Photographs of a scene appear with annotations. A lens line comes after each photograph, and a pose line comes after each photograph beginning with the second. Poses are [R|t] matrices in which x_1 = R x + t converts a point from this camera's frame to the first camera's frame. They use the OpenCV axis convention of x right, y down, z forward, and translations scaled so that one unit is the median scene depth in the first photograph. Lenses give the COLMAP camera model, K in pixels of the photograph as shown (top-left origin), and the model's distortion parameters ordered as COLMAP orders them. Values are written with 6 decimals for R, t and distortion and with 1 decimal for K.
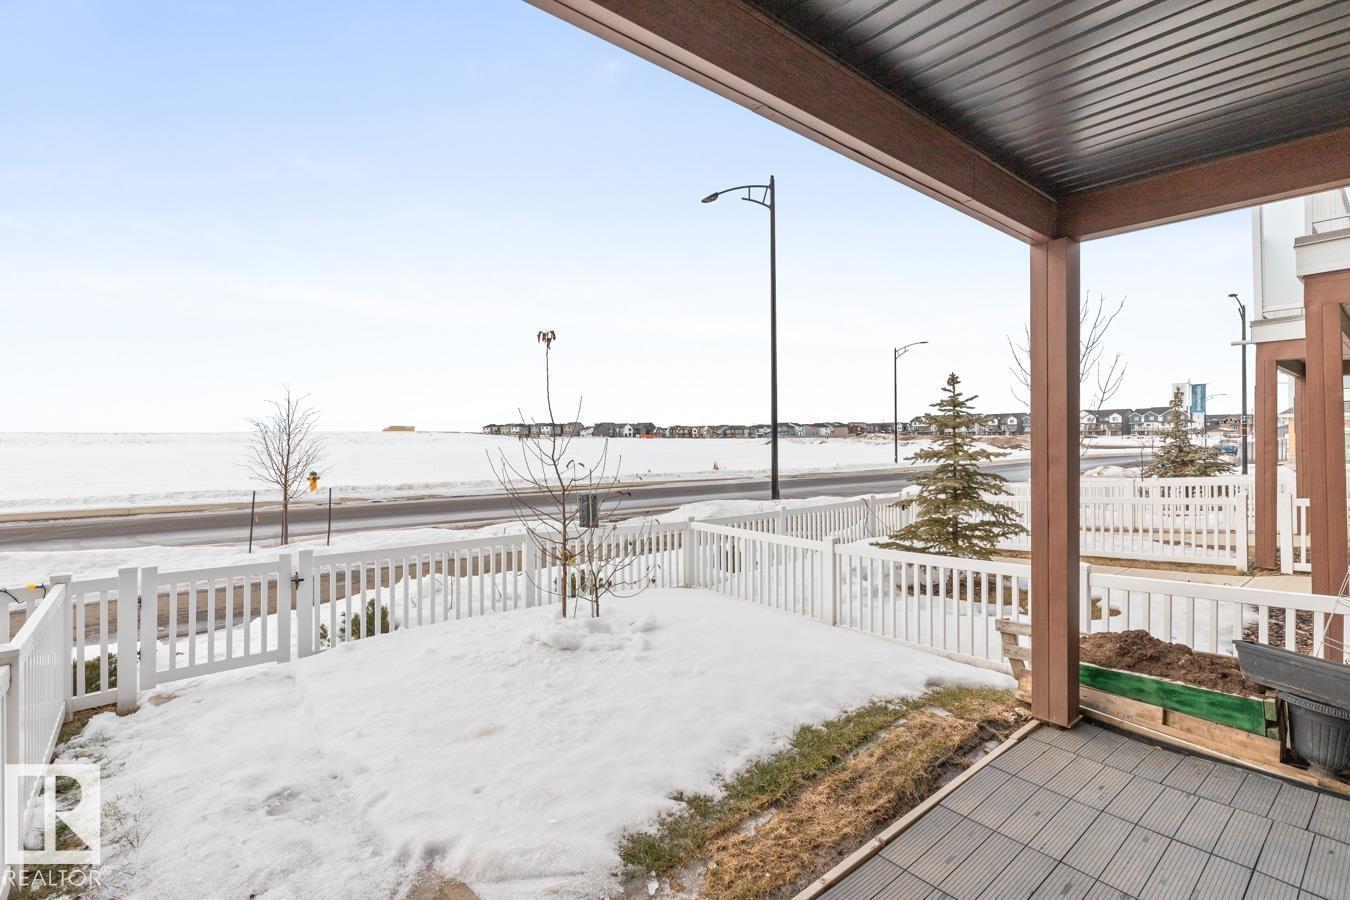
lens RADIAL K [[627.5, 0, 670.1], [0, 627.5, 444.9], [0, 0, 1]] dist [0.001710, 0.000008]
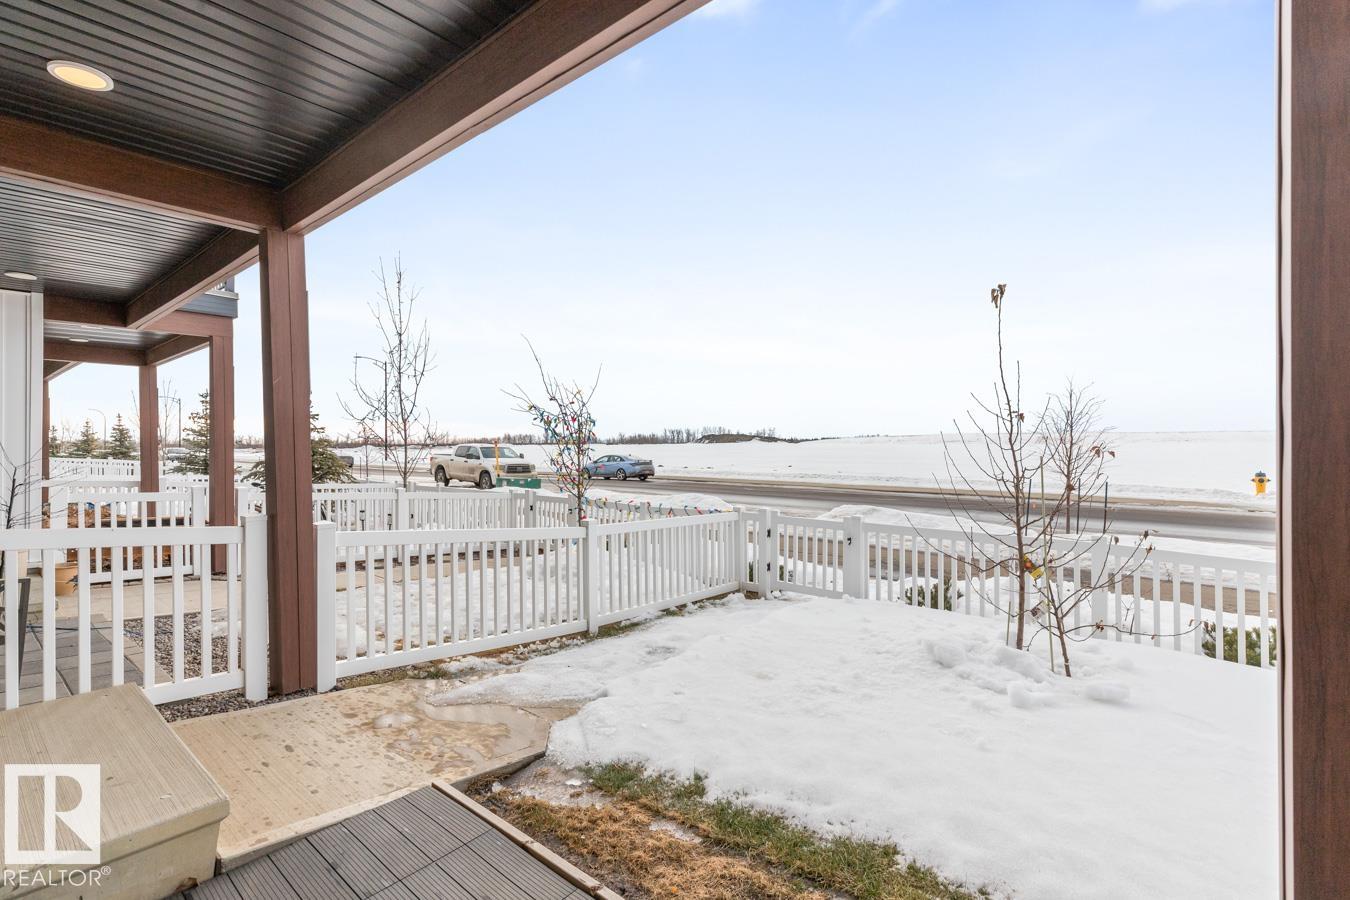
lens RADIAL K [[609.2, 0, 675.0], [0, 609.2, 450.0], [0, 0, 1]] dist [-0.000613, -0.000117]
pose [[0.182152, 0.016777, -0.983127, 0.823624], [-0.005169, 0.999857, 0.016105, 0.033502], [0.983257, 0.002149, 0.182212, 0.700709]]
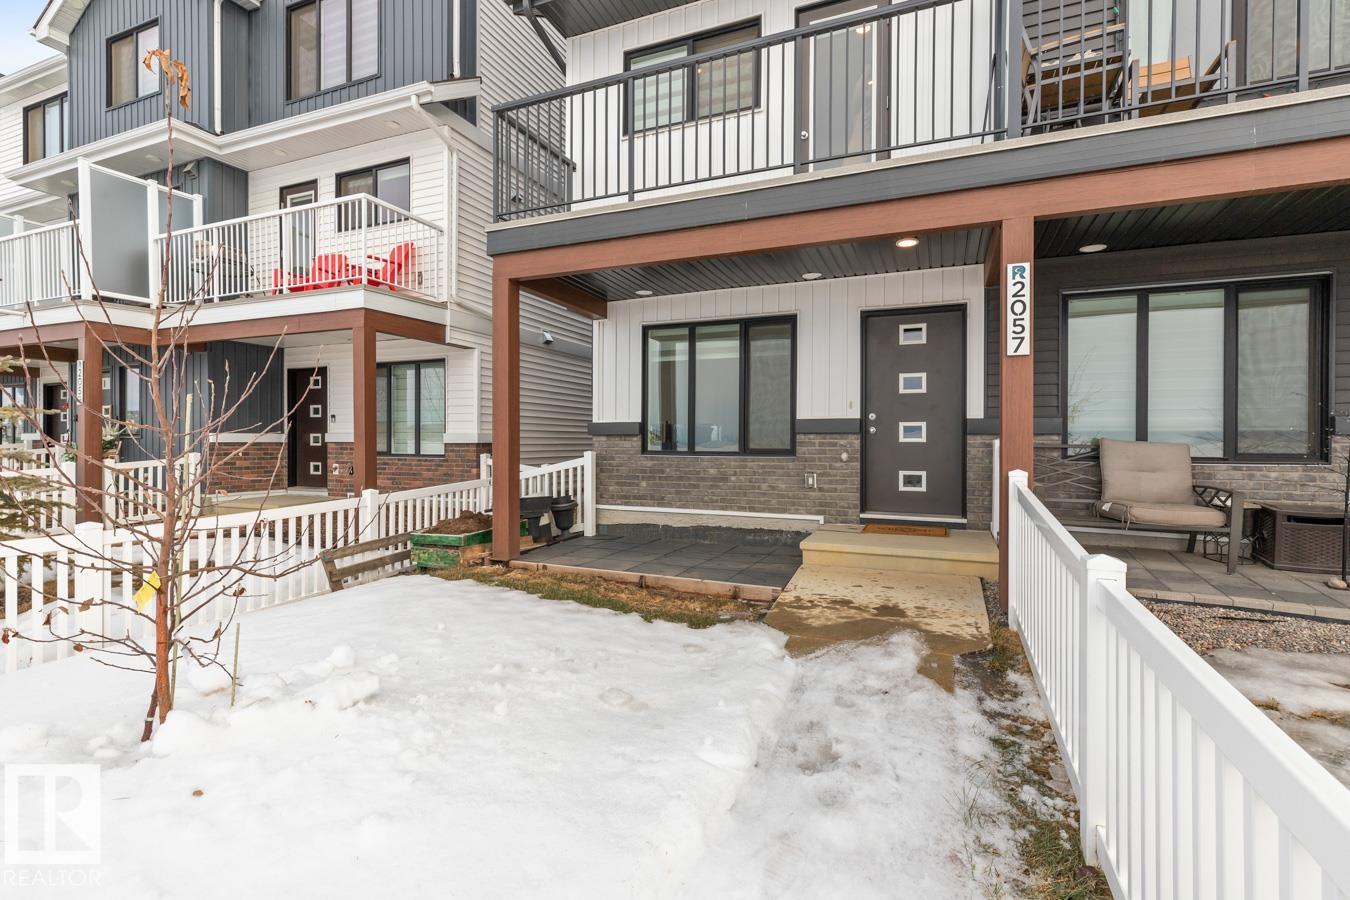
lens RADIAL K [[627.5, 0, 670.1], [0, 627.5, 444.9], [0, 0, 1]] dist [0.001710, 0.000008]
pose [[-0.460707, 0.008252, 0.887514, -1.168818], [0.007703, 0.999956, -0.005299, 0.139211], [-0.887519, 0.004395, -0.460750, 1.445201]]
